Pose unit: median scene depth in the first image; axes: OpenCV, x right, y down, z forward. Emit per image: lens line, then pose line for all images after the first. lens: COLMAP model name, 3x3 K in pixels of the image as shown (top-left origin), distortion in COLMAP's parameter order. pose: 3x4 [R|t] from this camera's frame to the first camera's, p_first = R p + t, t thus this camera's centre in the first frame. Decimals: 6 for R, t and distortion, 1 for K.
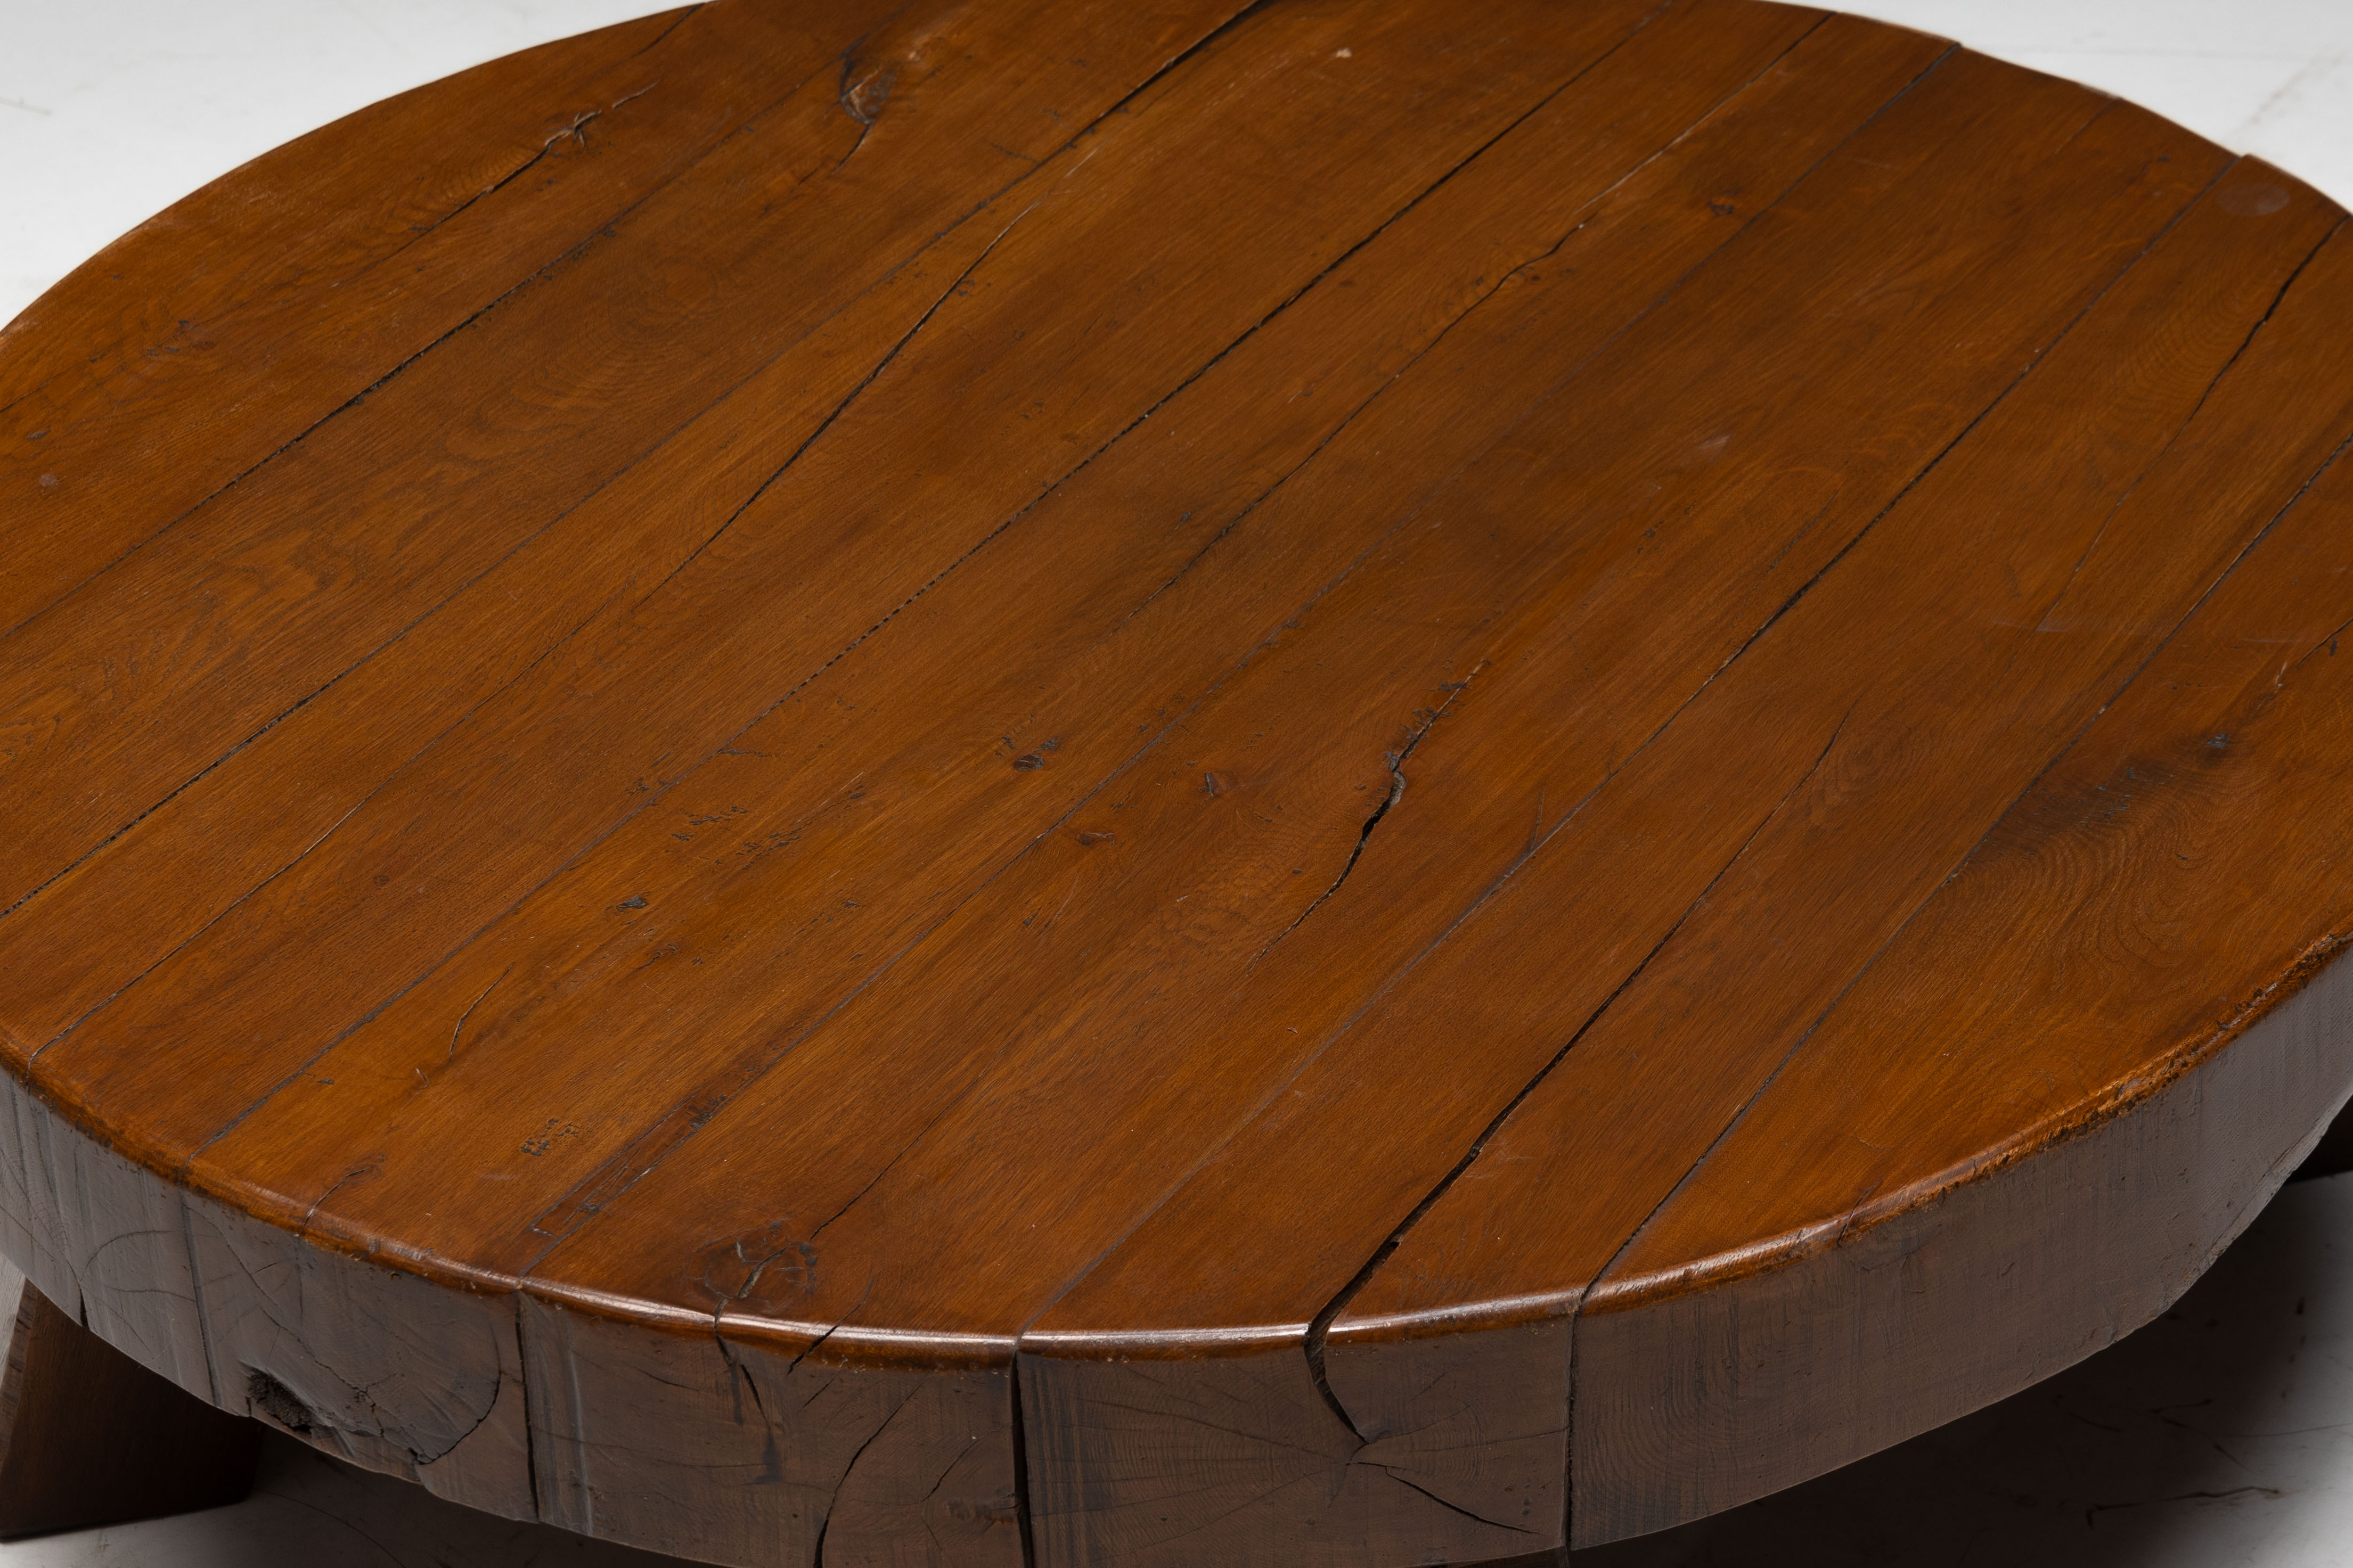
lens RADIAL K [[5801.3, 0, 1195.8], [0, 5801.3, 760.1], [0, 0, 1]] dist [0.051405, -0.498490]
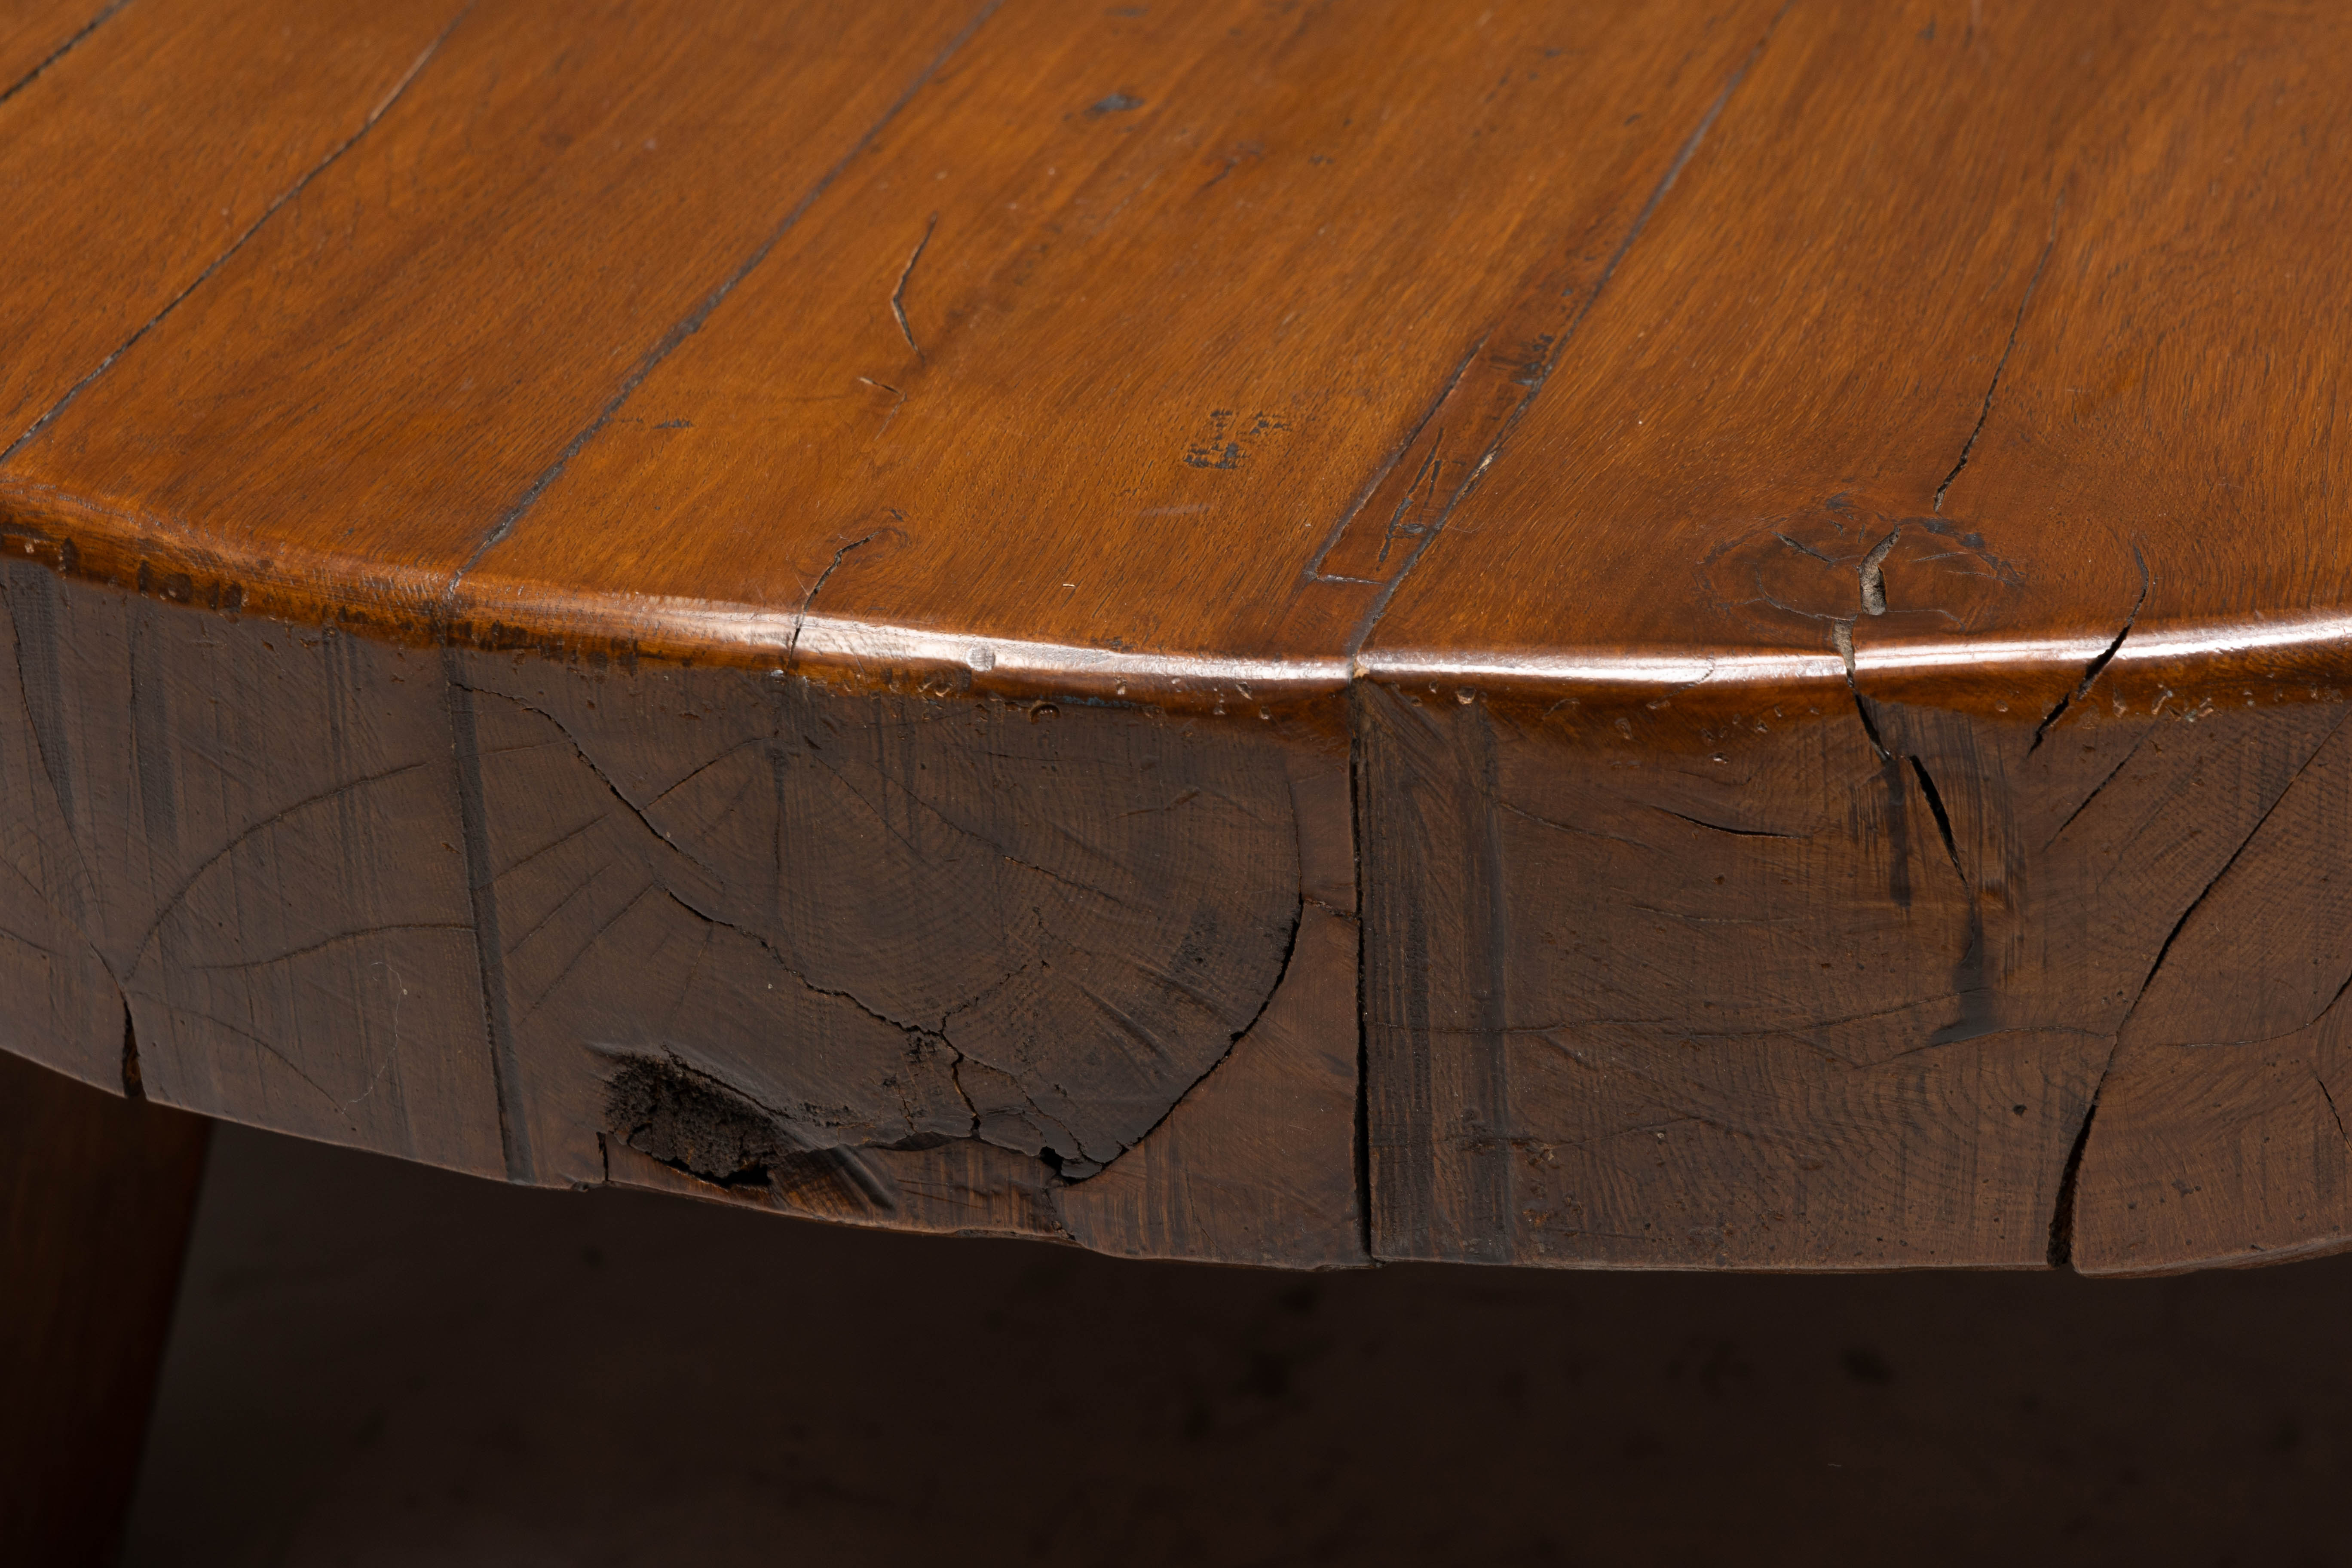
lens RADIAL K [[6755.8, 0, 1176.0], [0, 6755.8, 784.0], [0, 0, 1]] dist [-0.001020, 0.947667]
pose [[0.968148, -0.125606, 0.216594, -0.226826], [0.145376, 0.986310, -0.077839, 0.128377], [-0.203852, 0.106847, 0.973154, 0.474996]]
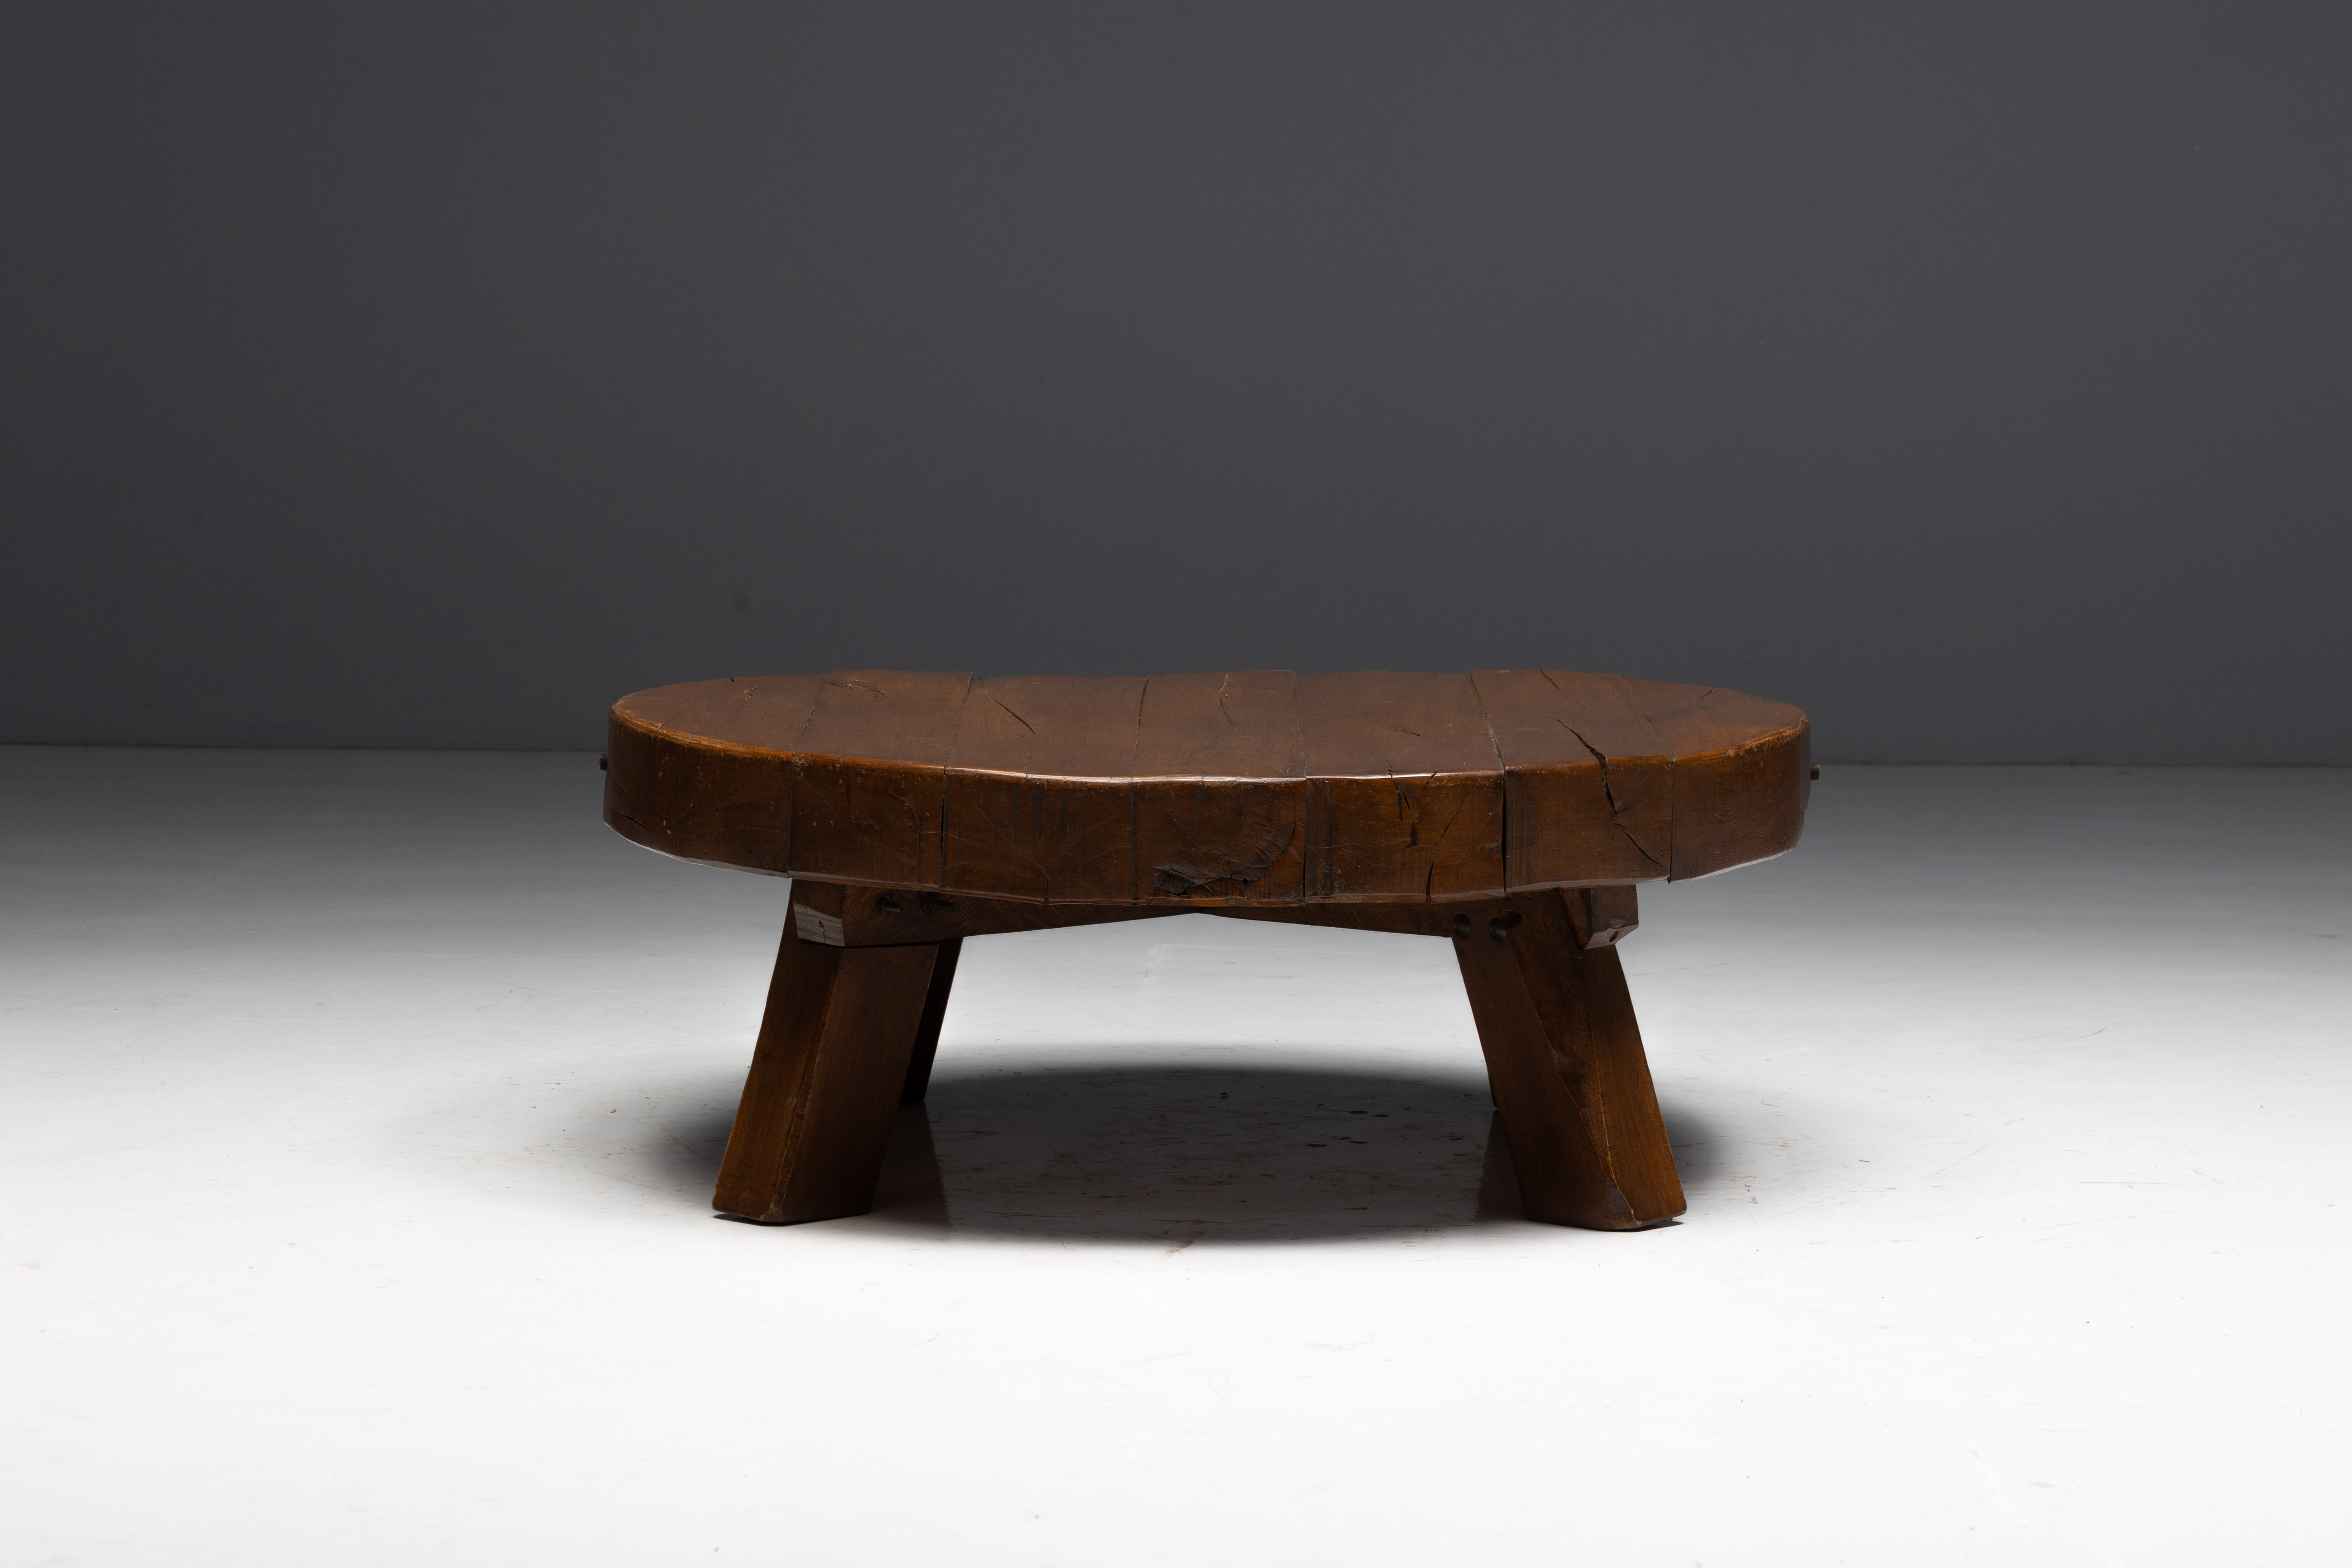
lens RADIAL K [[7633.3, 0, 1176.0], [0, 7633.3, 784.0], [0, 0, 1]] dist [0.228065, 0.732689]
pose [[0.849801, -0.013754, 0.526925, -1.767033], [0.250055, 0.890532, -0.380032, 1.237130], [-0.464017, 0.454712, 0.760214, -1.363253]]
